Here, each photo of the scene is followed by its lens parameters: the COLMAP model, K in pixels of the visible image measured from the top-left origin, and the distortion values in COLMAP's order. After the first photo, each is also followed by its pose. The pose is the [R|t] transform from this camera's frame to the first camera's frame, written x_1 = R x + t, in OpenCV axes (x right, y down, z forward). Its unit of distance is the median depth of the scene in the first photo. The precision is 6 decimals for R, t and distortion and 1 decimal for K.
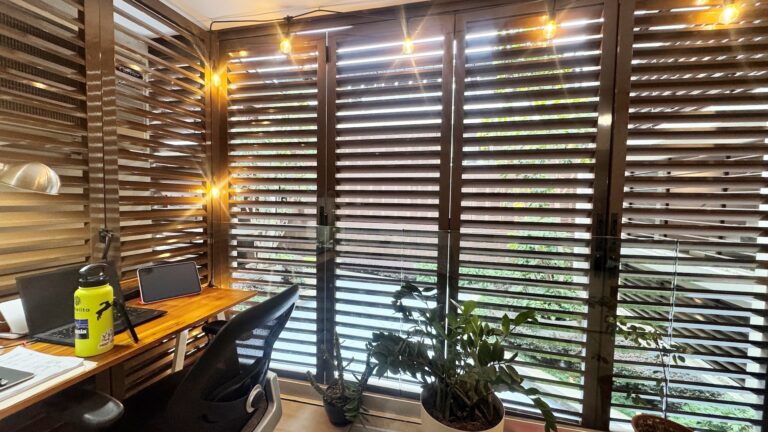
lens RADIAL K [[307.1, 0, 381.2], [0, 307.1, 215.0], [0, 0, 1]] dist [-0.002586, 0.000403]
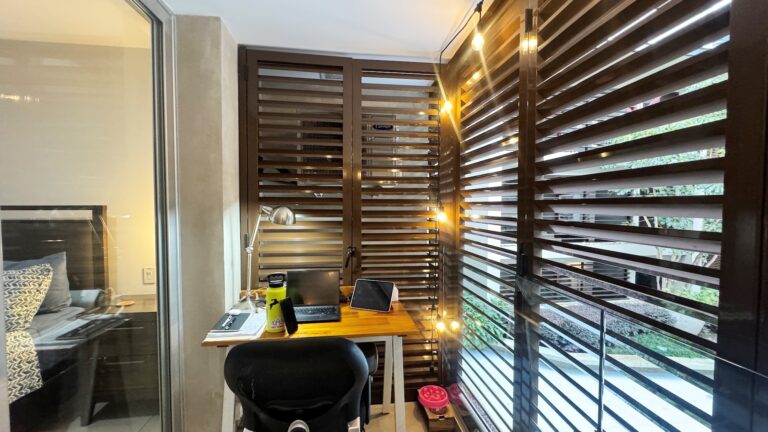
lens RADIAL K [[307.1, 0, 384.0], [0, 307.1, 215.3], [0, 0, 1]] dist [-0.002586, 0.000403]
pose [[0.377150, 0.015189, -0.926028, 0.346959], [-0.045616, 0.998957, -0.002194, -0.074567], [0.925028, 0.043070, 0.377449, 0.459844]]
